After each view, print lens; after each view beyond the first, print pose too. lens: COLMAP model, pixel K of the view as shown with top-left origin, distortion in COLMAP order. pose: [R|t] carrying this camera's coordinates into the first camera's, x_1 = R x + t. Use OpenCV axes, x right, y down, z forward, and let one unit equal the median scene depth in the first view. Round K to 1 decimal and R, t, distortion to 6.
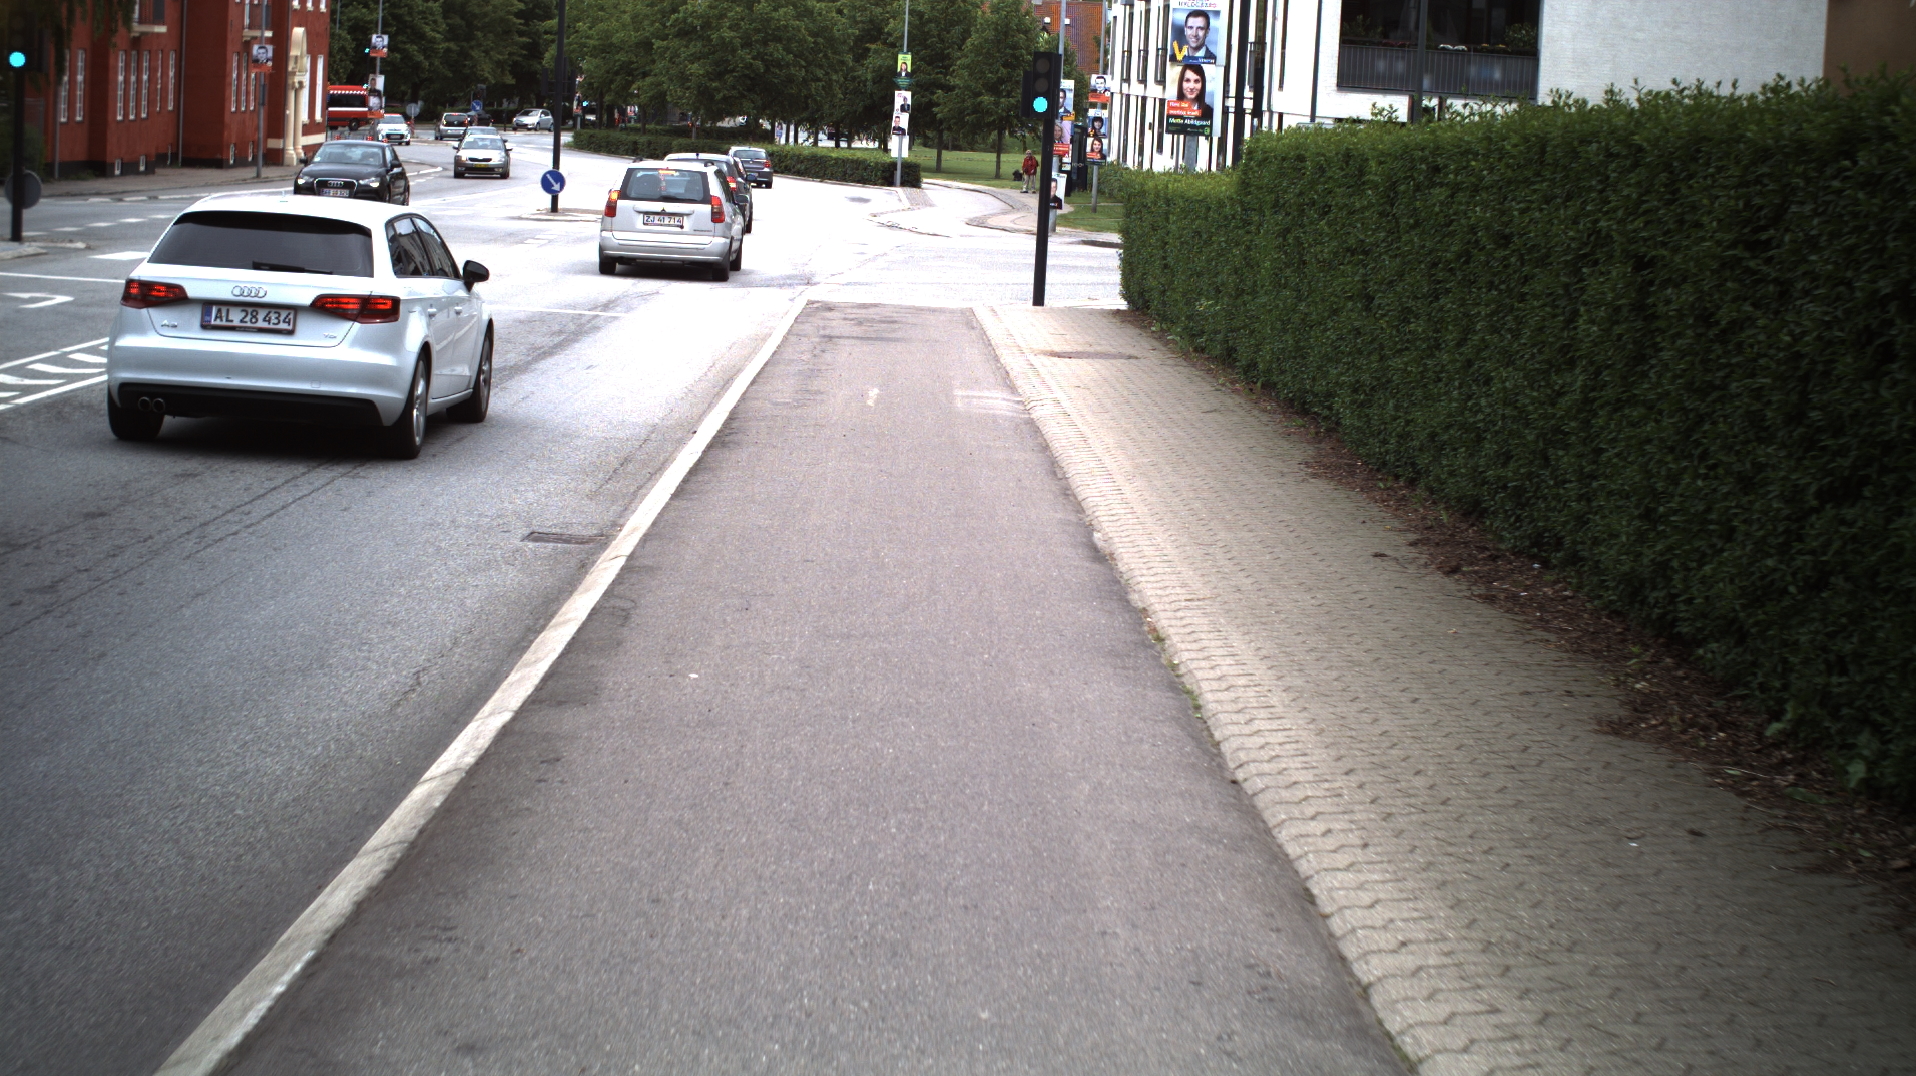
lens RADIAL K [[3286.2, 0, 958.0], [0, 3286.2, 538.0], [0, 0, 1]] dist [-0.302636, 0.465554]
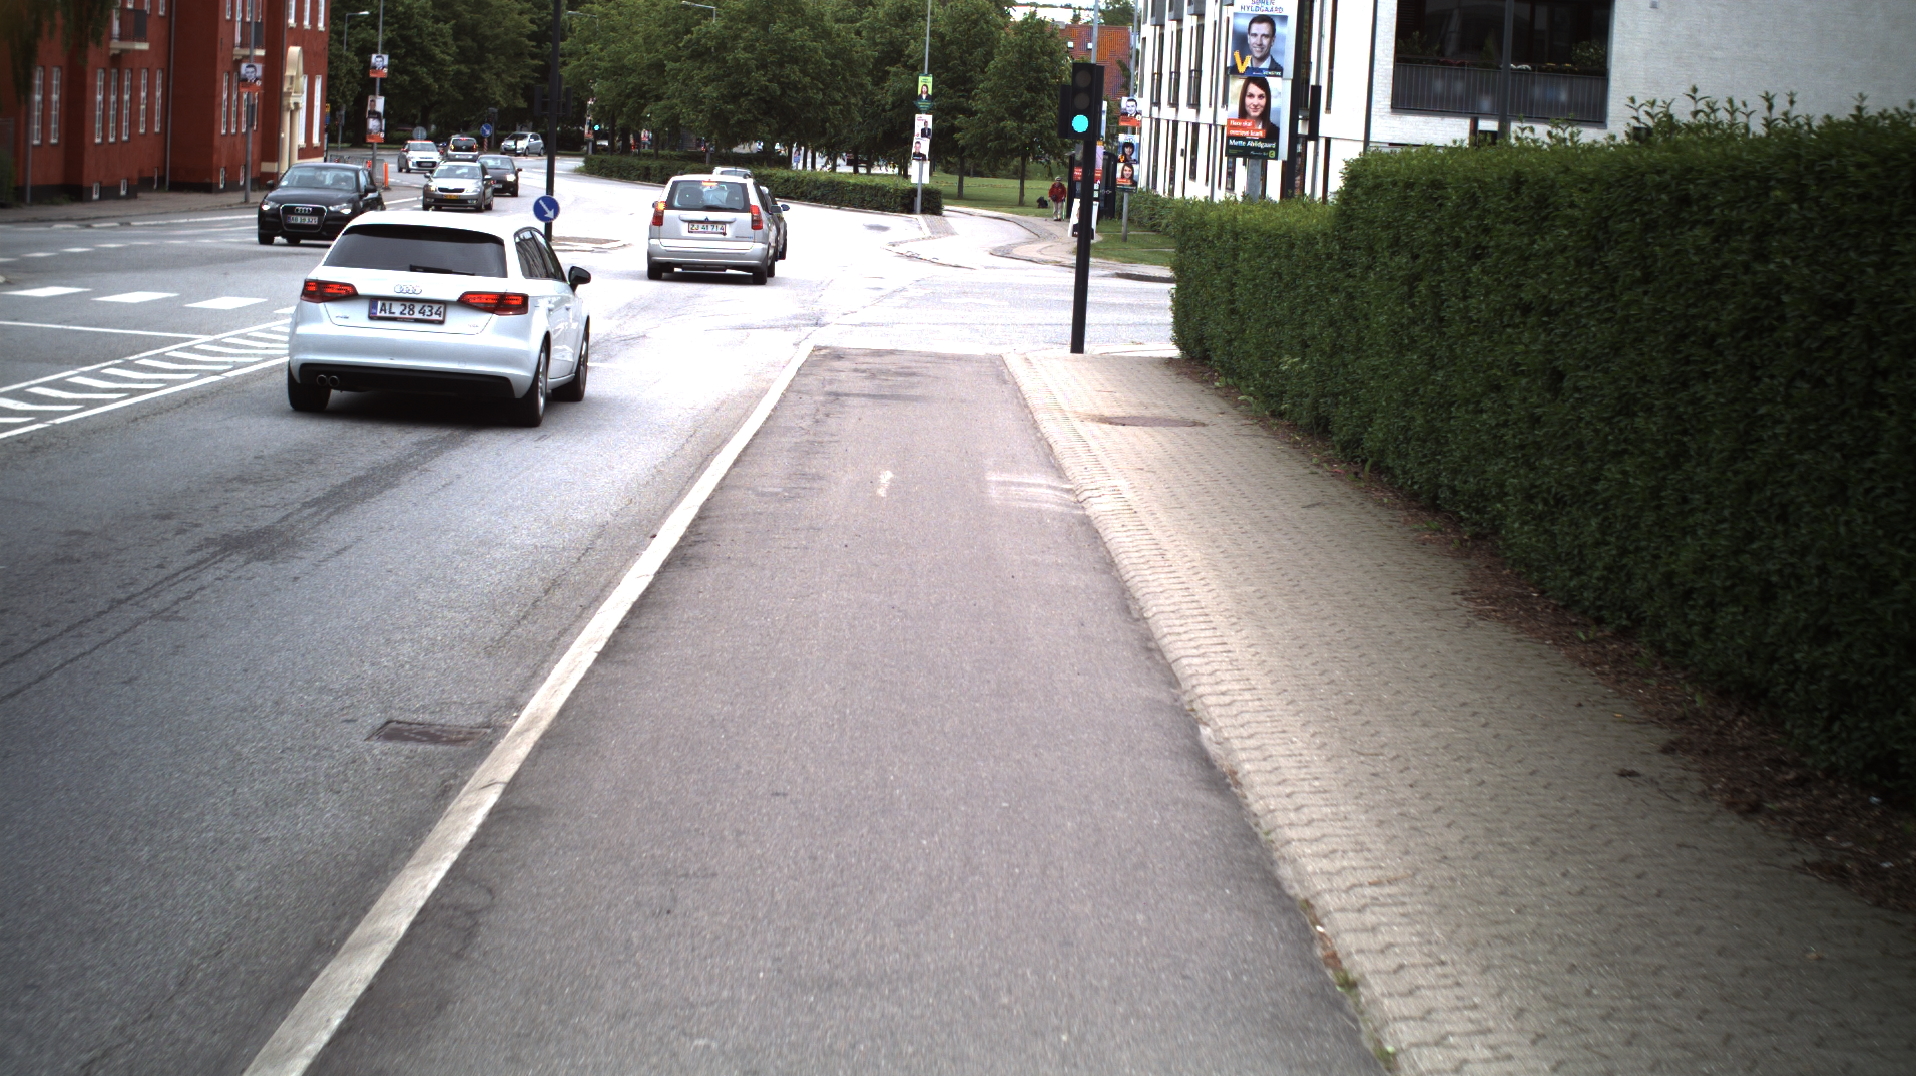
lens RADIAL K [[3286.2, 0, 958.0], [0, 3286.2, 538.0], [0, 0, 1]] dist [-0.302636, 0.465554]
pose [[0.999978, 0.003036, -0.005895, -0.000871], [-0.003084, 0.999963, -0.008084, -0.005756], [0.005870, 0.008102, 0.999950, 0.050458]]
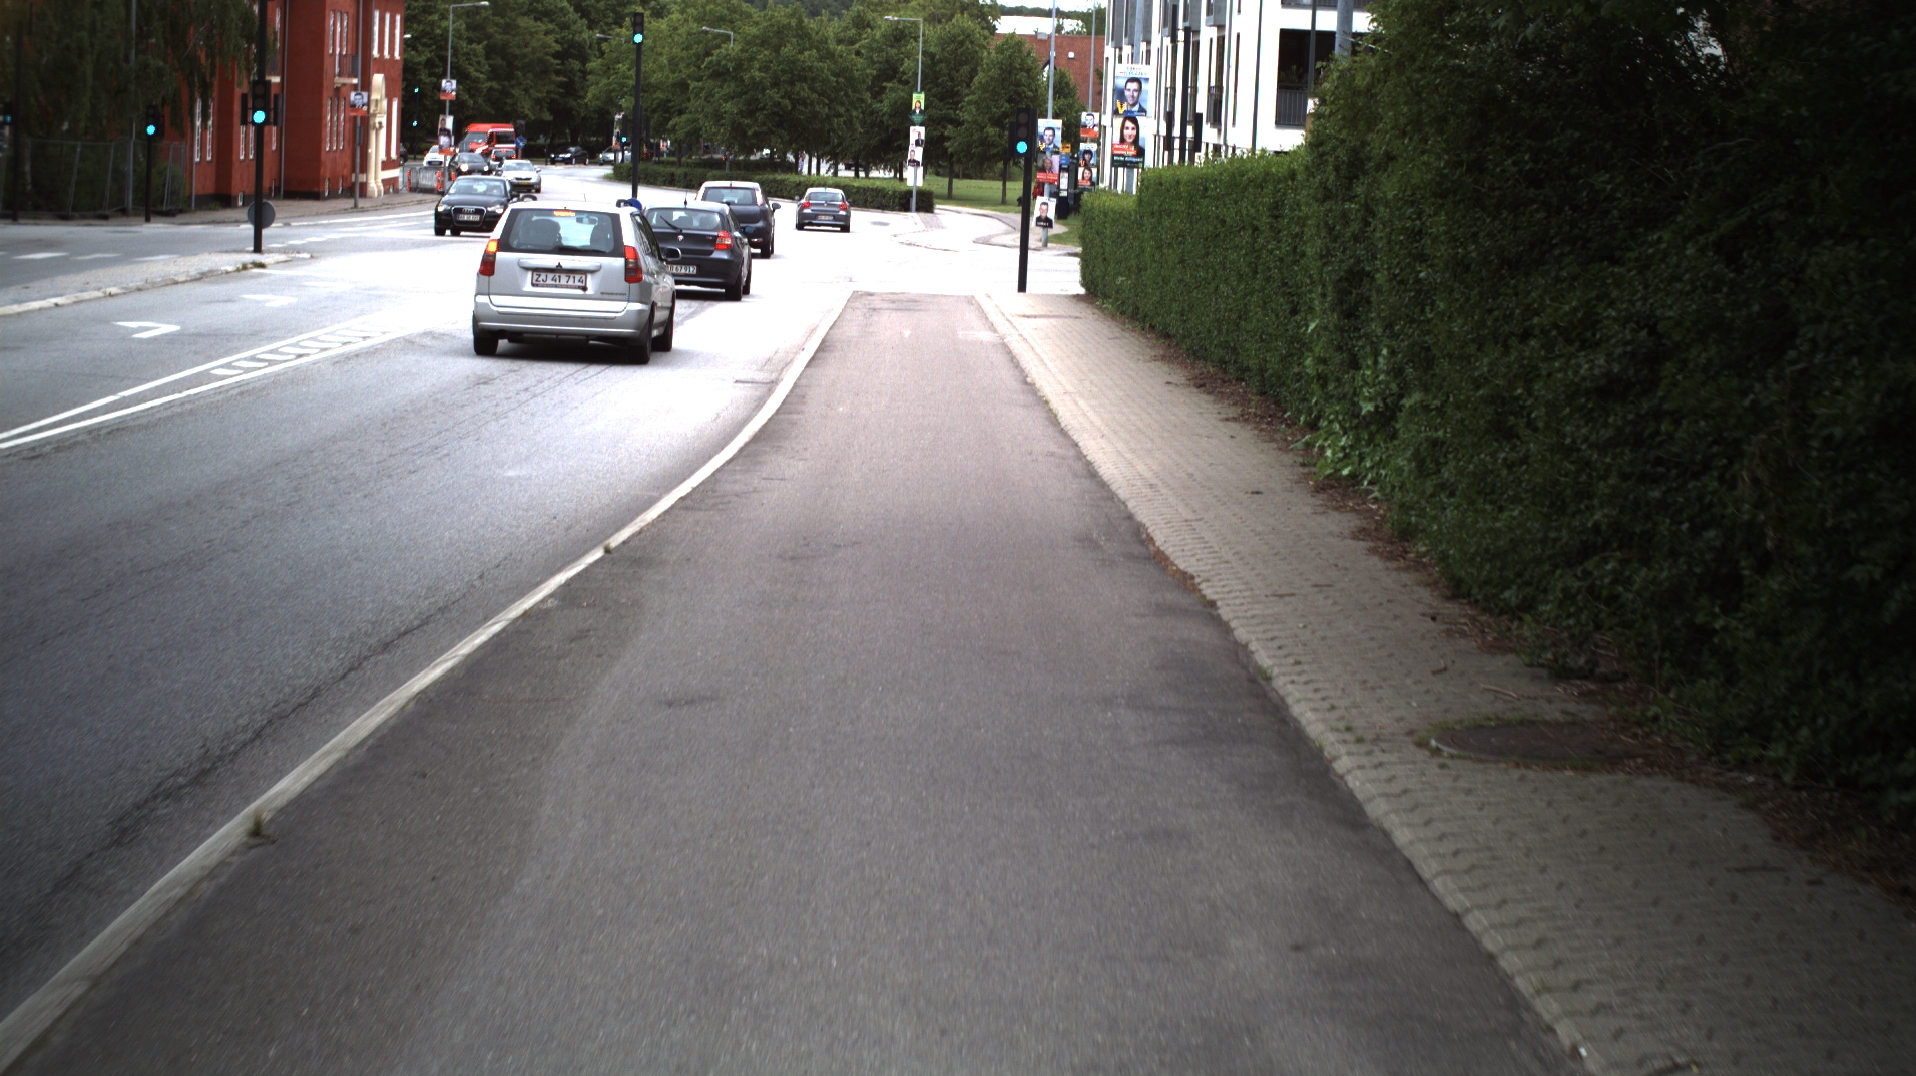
lens RADIAL K [[3286.2, 0, 958.0], [0, 3286.2, 538.0], [0, 0, 1]] dist [-0.302636, 0.465554]
pose [[0.999953, -0.008477, -0.004645, 0.001410], [0.008437, 0.999928, -0.008530, 0.017620], [0.004717, 0.008491, 0.999953, -0.151613]]
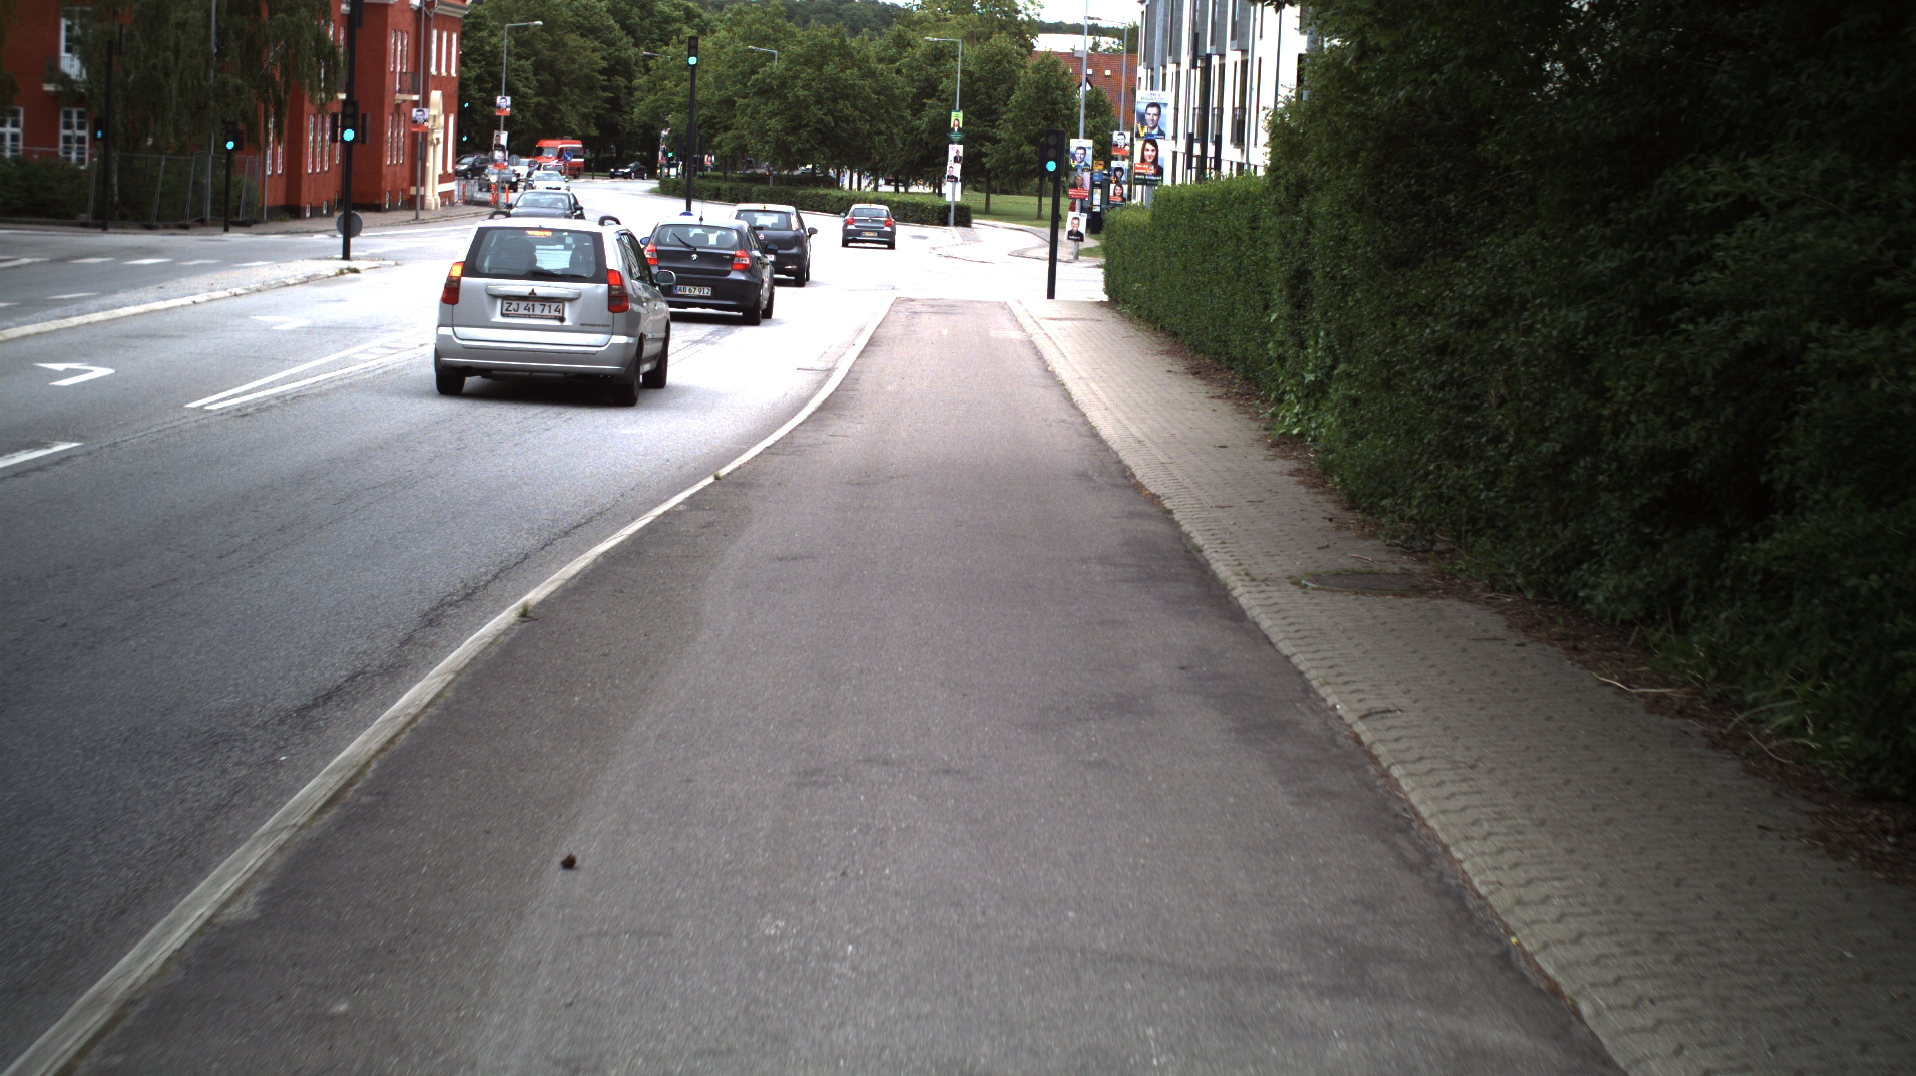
lens RADIAL K [[3286.2, 0, 958.0], [0, 3286.2, 538.0], [0, 0, 1]] dist [-0.302636, 0.465554]
pose [[0.999867, -0.003719, -0.015874, 0.002358], [0.003509, 0.999907, -0.013188, 0.023418], [0.015921, 0.013131, 0.999787, -0.201930]]
